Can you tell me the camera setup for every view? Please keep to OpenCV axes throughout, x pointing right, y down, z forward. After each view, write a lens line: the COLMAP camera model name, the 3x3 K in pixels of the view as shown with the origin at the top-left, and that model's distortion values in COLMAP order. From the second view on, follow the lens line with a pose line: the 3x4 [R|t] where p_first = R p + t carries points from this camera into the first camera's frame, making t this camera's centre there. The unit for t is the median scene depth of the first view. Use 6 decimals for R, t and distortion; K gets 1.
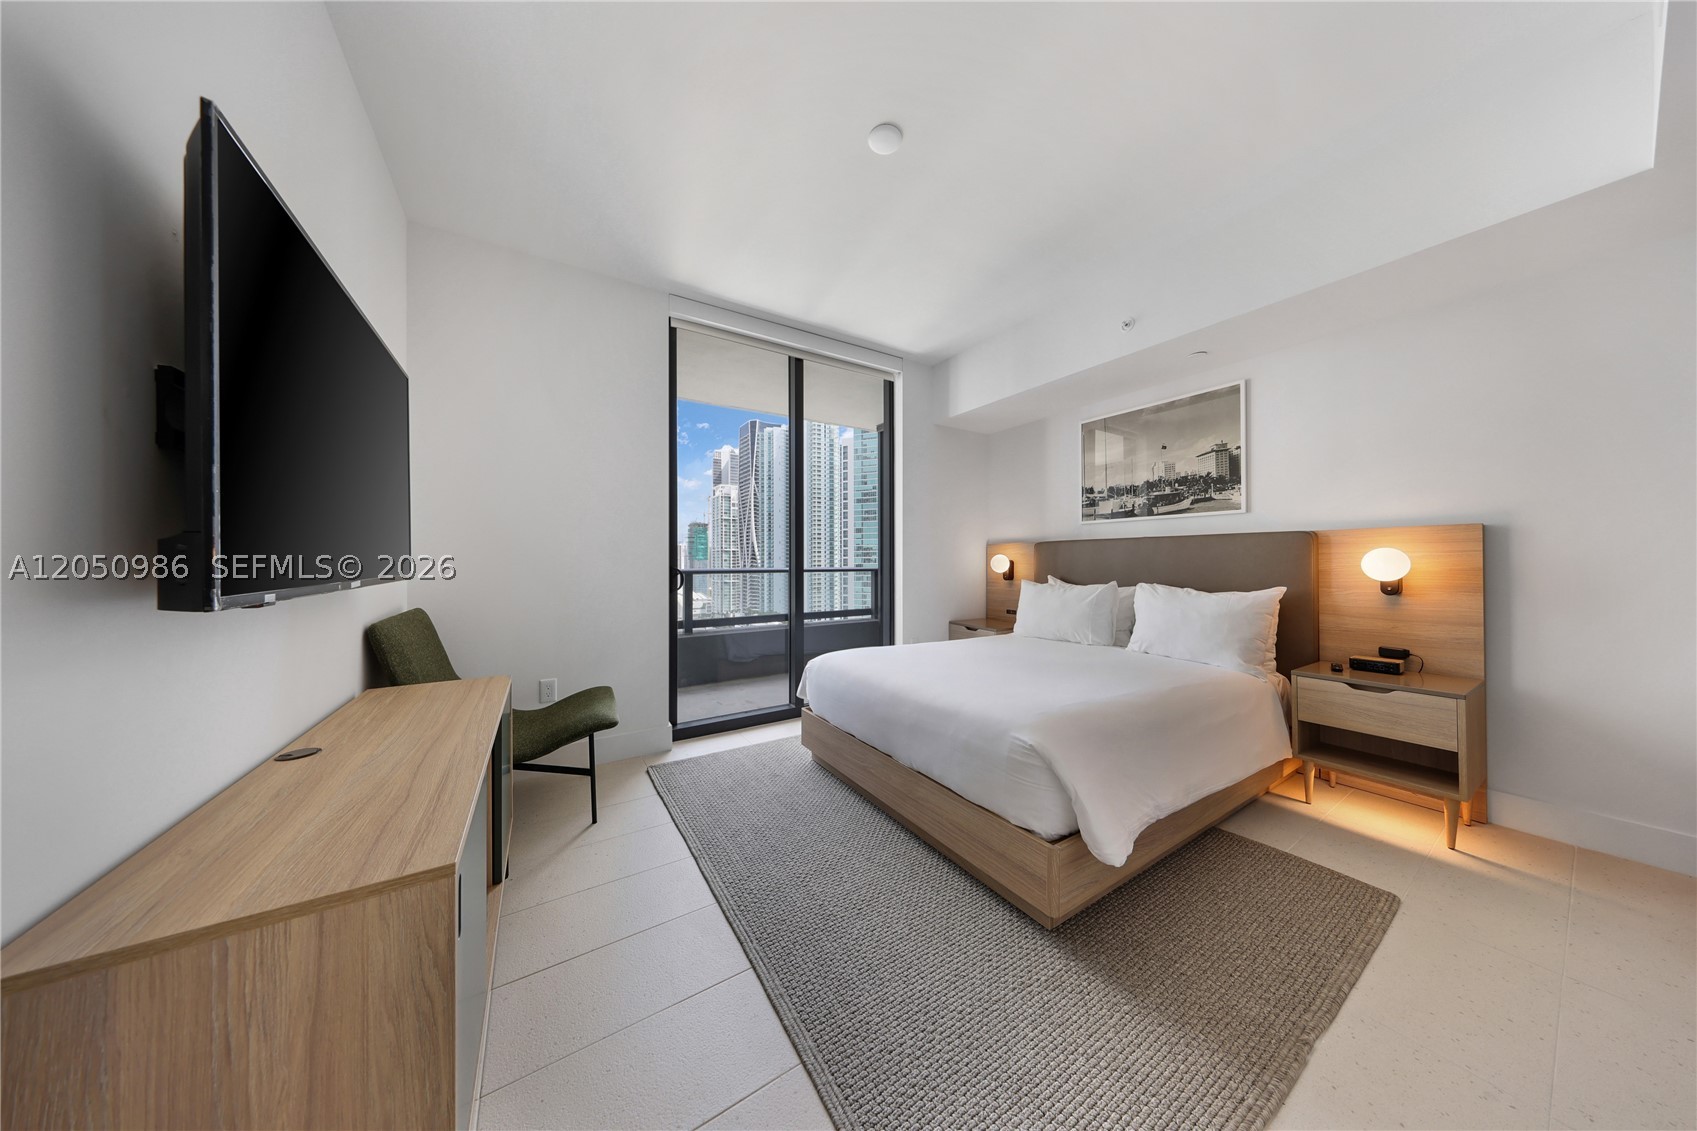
lens RADIAL K [[480.8, 0, 848.3], [0, 480.8, 560.4], [0, 0, 1]] dist [0.001097, 0.000049]
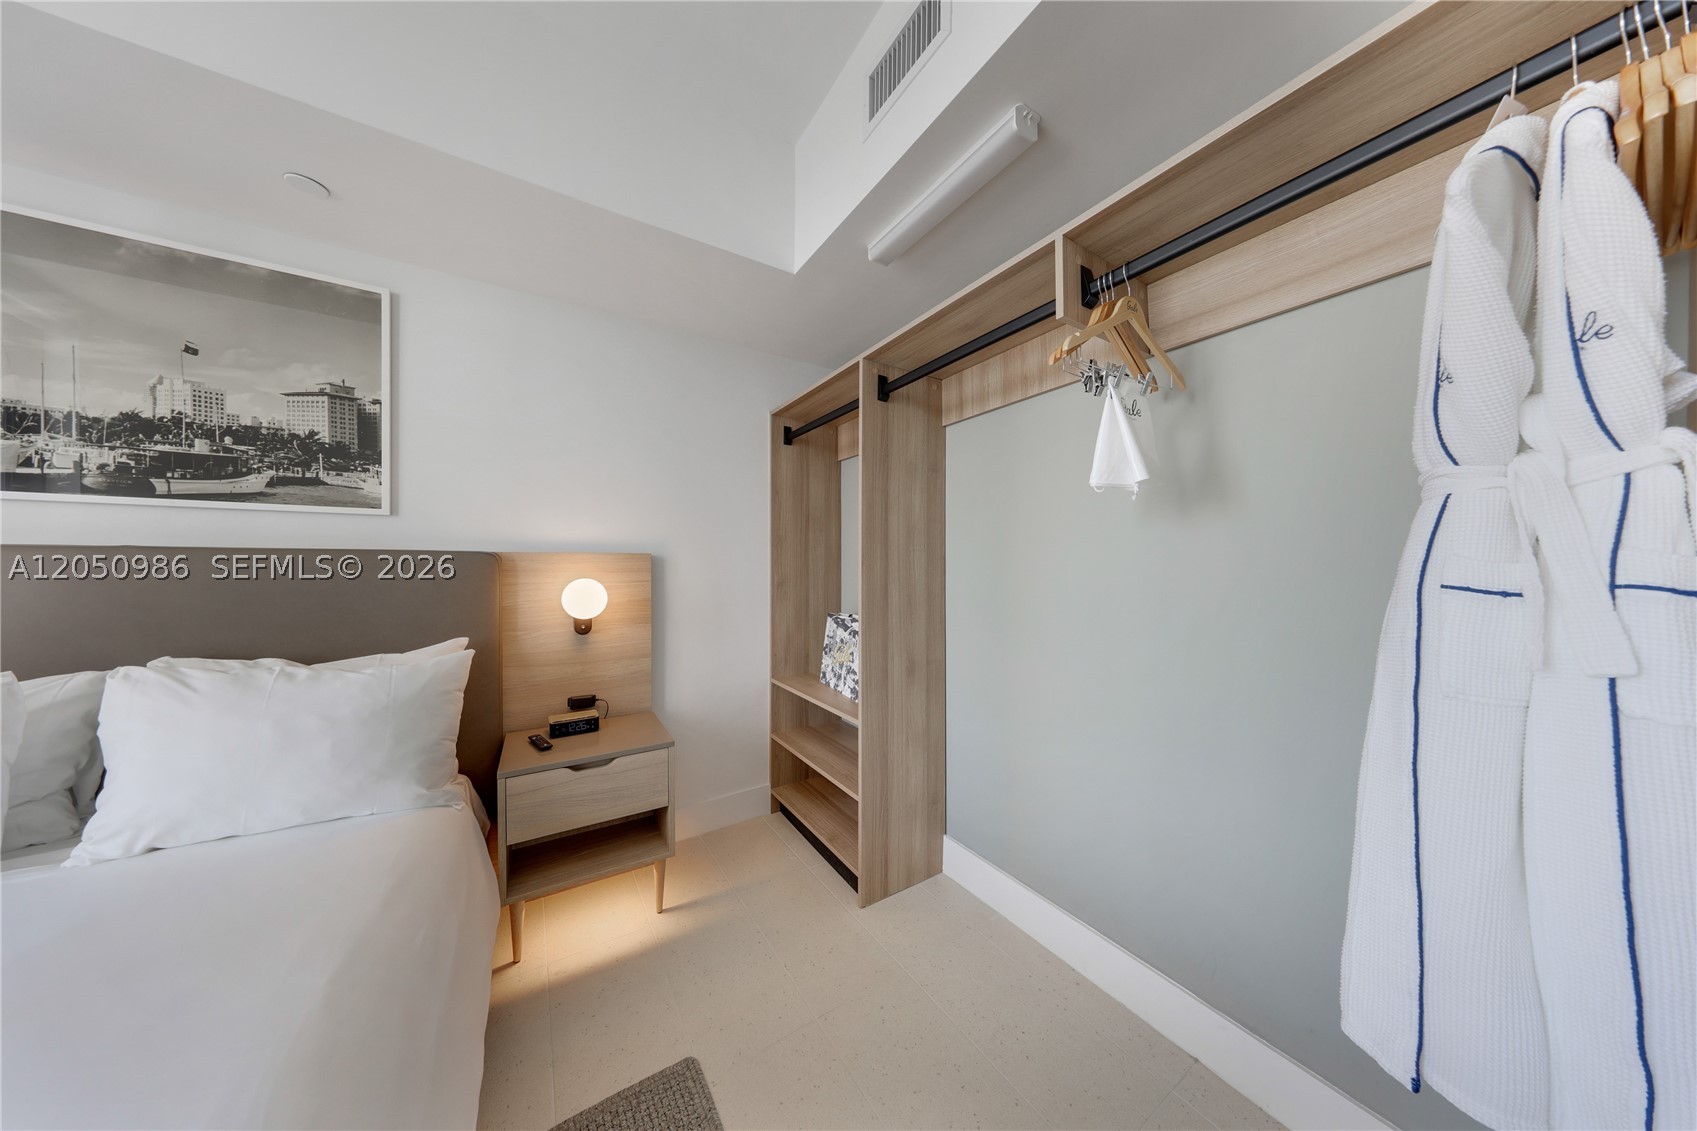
lens RADIAL K [[500.7, 0, 859.4], [0, 500.7, 559.5], [0, 0, 1]] dist [0.001120, -0.000028]
pose [[-0.020099, 0.009052, 0.999757, 0.193160], [-0.005208, 0.999944, -0.009159, -0.041084], [-0.999784, -0.005390, -0.020050, 0.423040]]
